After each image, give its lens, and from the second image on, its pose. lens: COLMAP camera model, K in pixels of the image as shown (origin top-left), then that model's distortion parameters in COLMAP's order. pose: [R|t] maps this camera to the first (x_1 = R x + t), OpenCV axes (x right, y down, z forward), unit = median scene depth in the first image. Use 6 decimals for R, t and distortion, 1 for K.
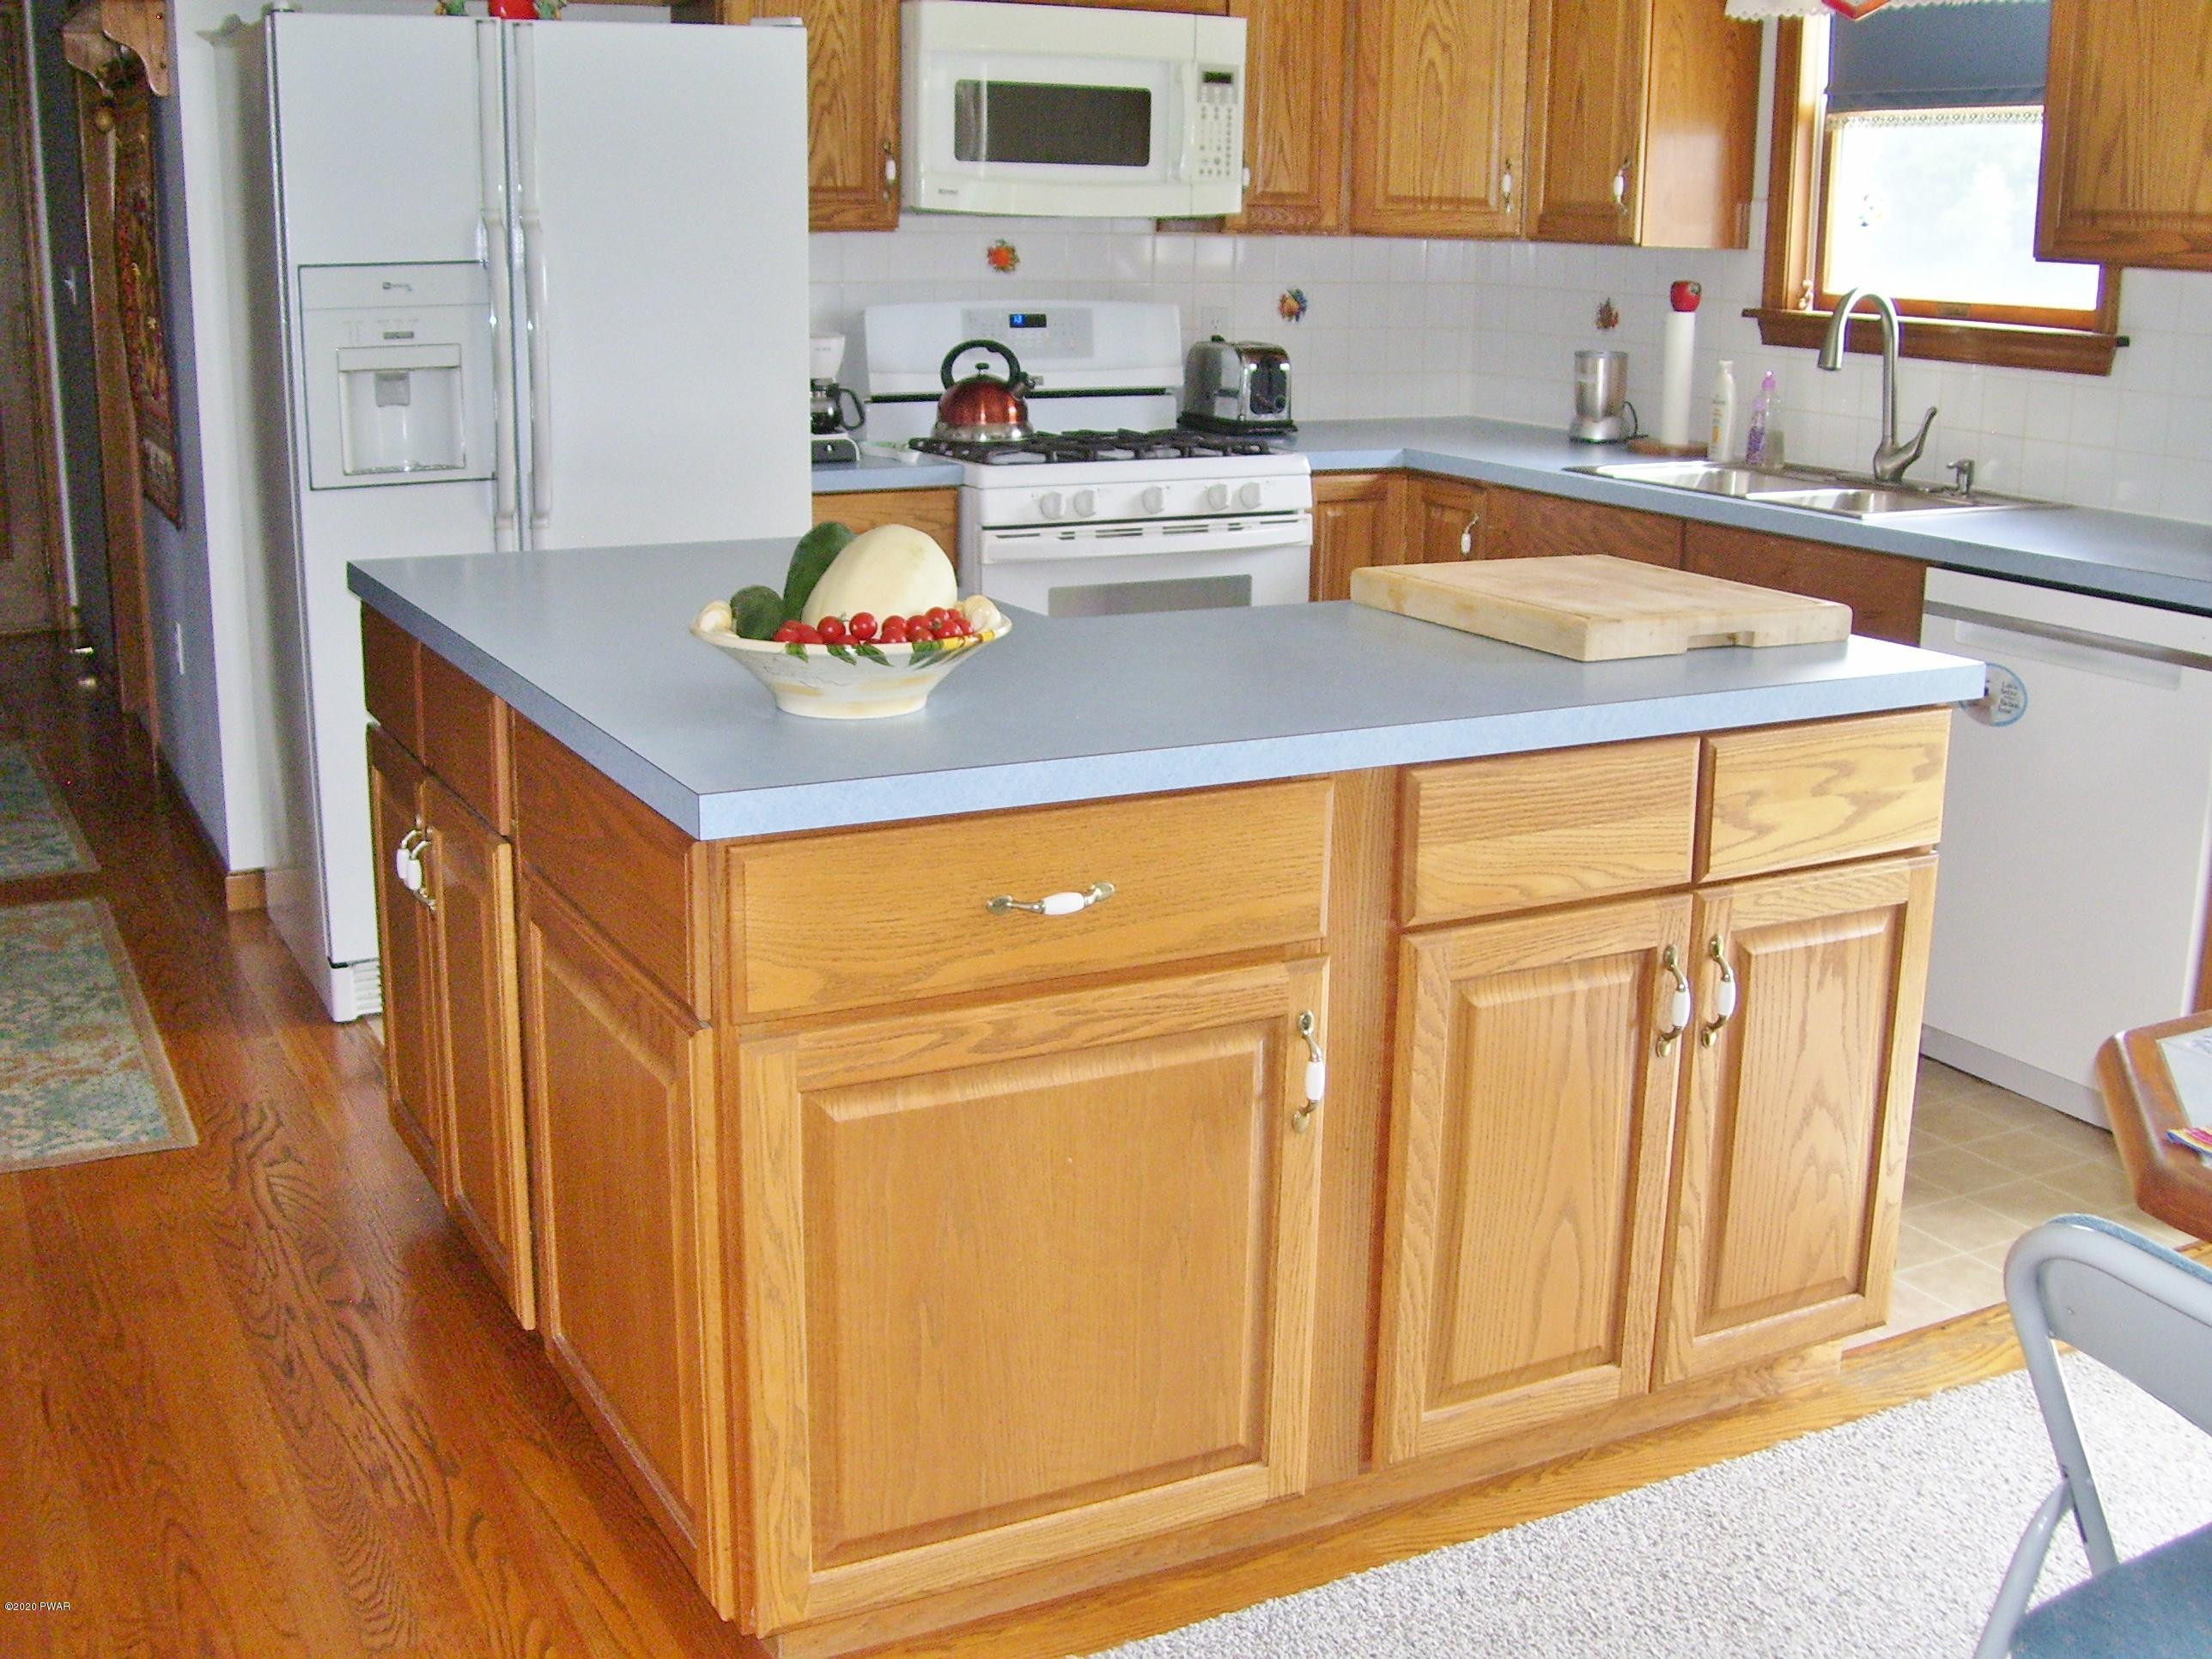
lens RADIAL K [[2381.3, 0, 1179.7], [0, 2381.3, 782.3], [0, 0, 1]] dist [-0.149652, 0.000000]
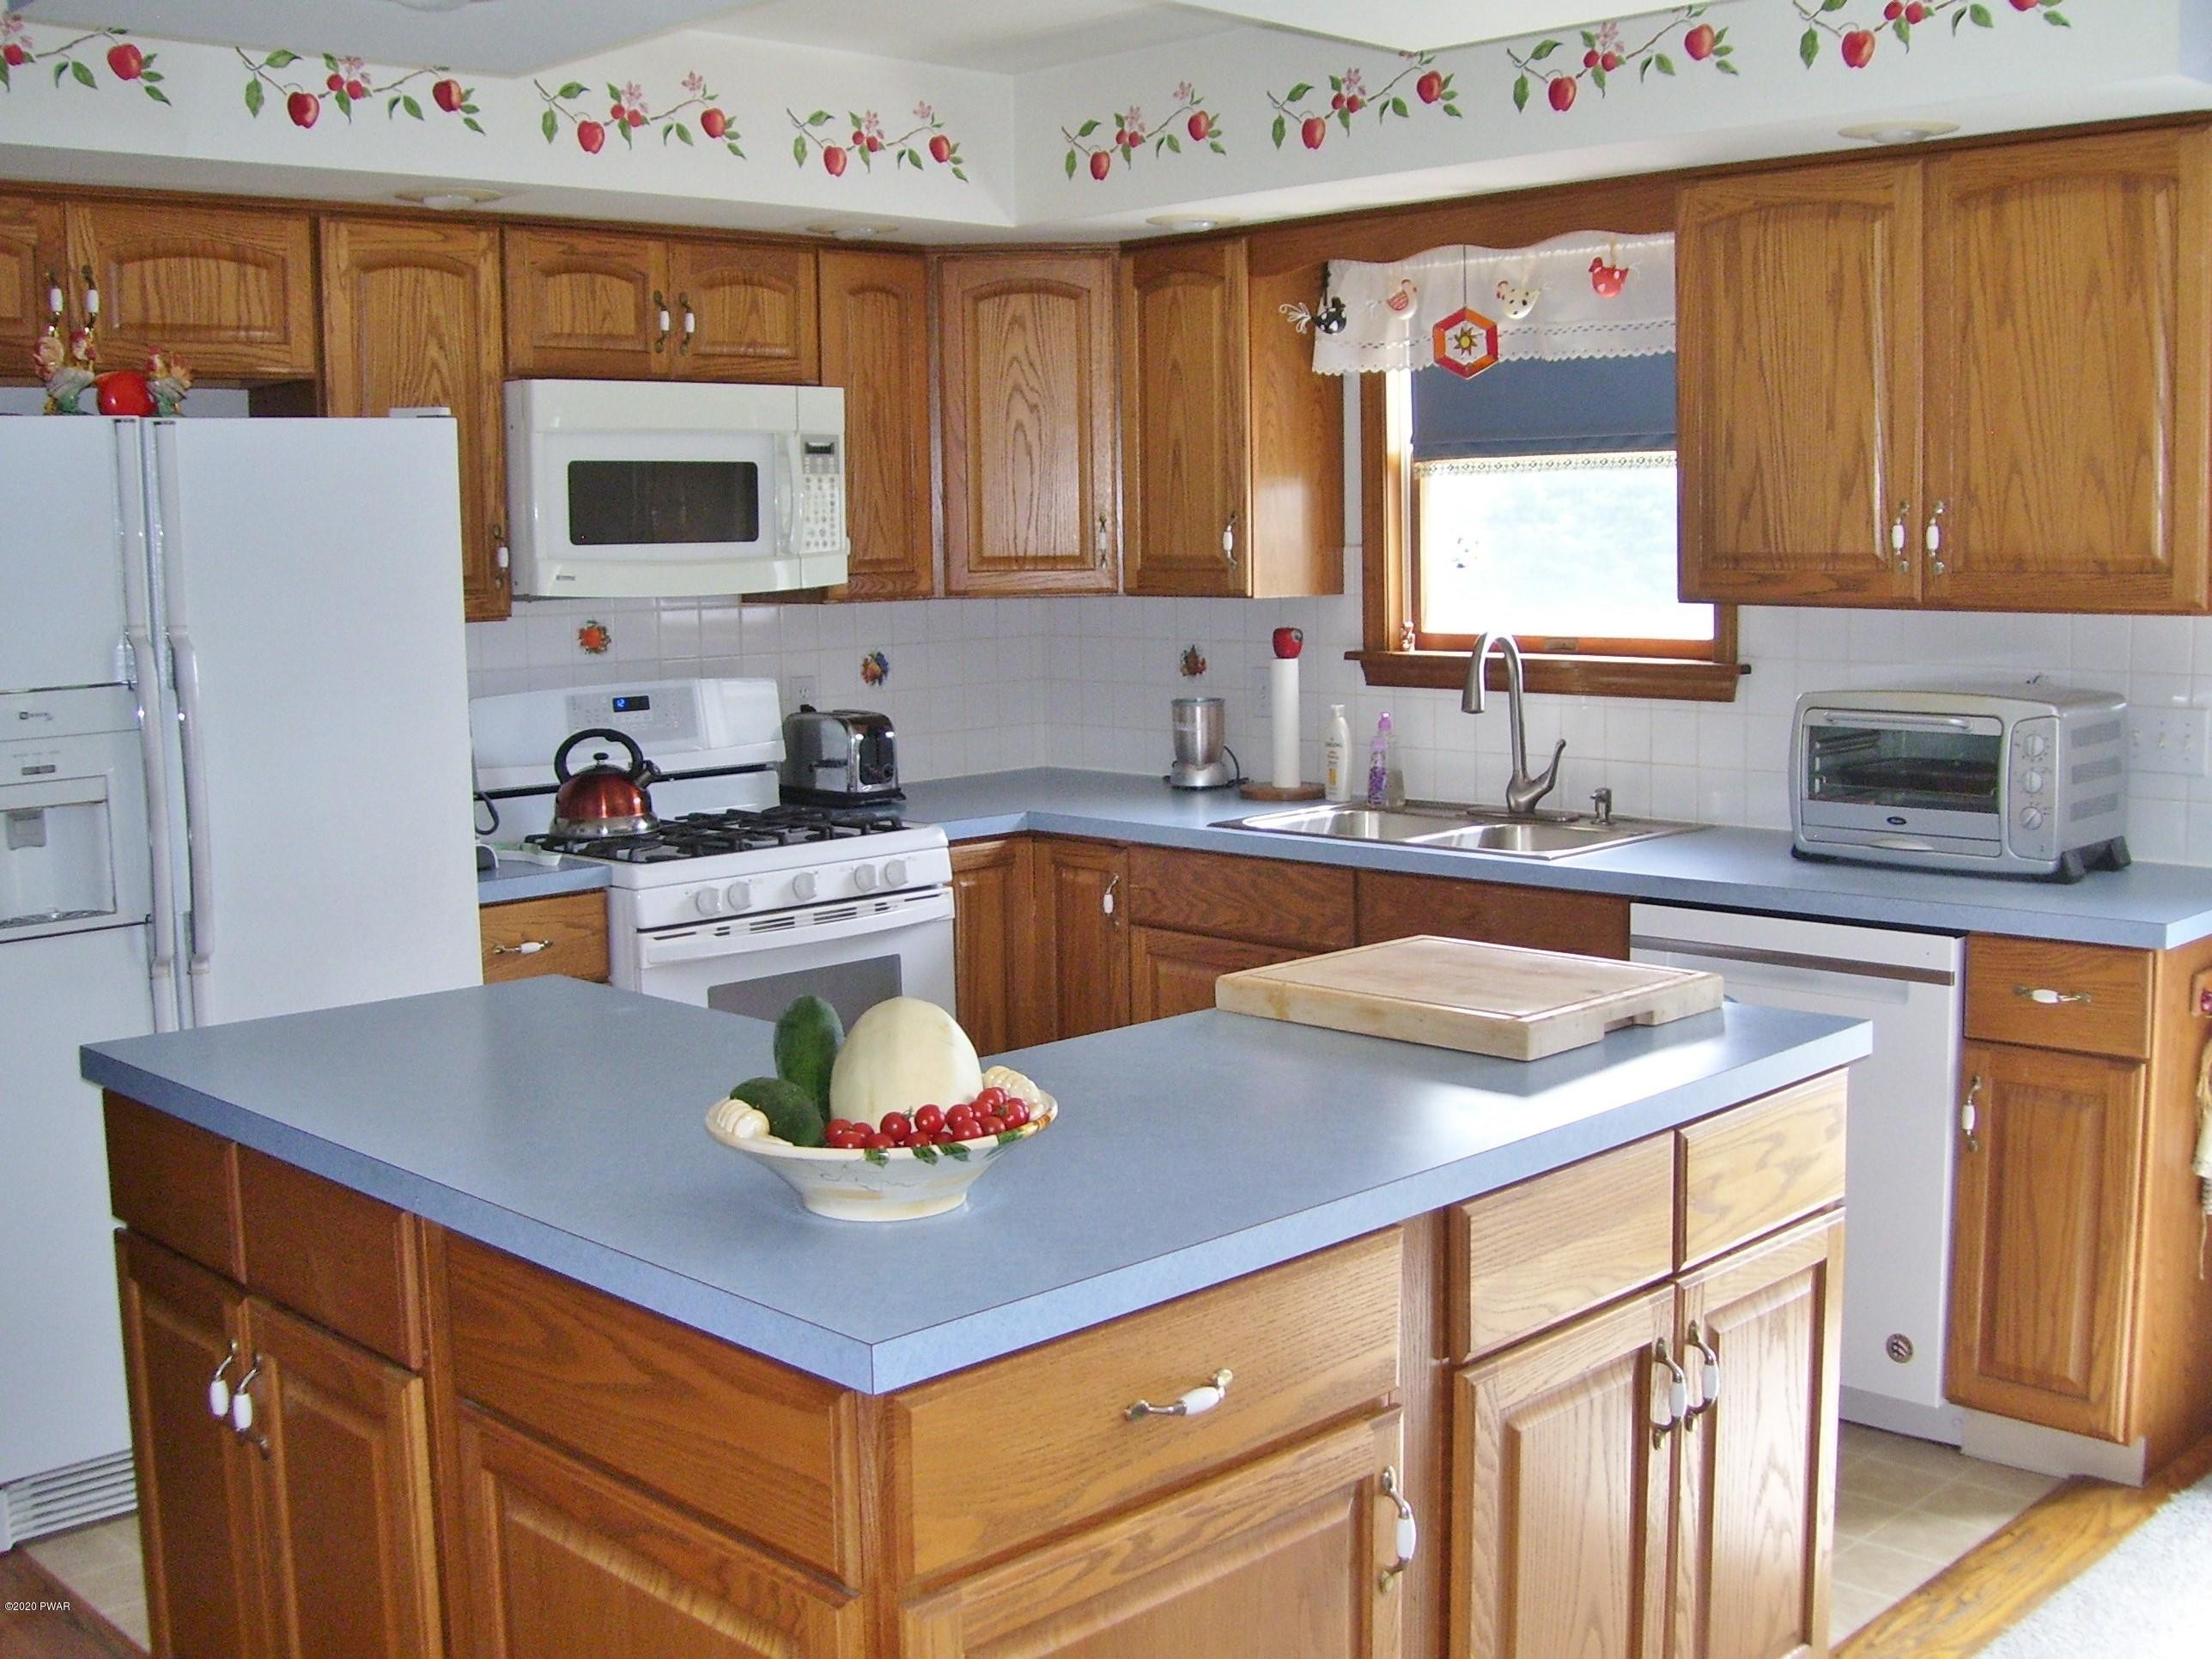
lens RADIAL K [[2381.3, 0, 1152.4], [0, 2381.3, 764.4], [0, 0, 1]] dist [-0.149652, 0.000000]
pose [[0.960383, -0.060287, 0.272084, -0.160383], [0.096238, 0.988003, -0.120778, -0.045364], [-0.261538, 0.142178, 0.954664, 0.045974]]
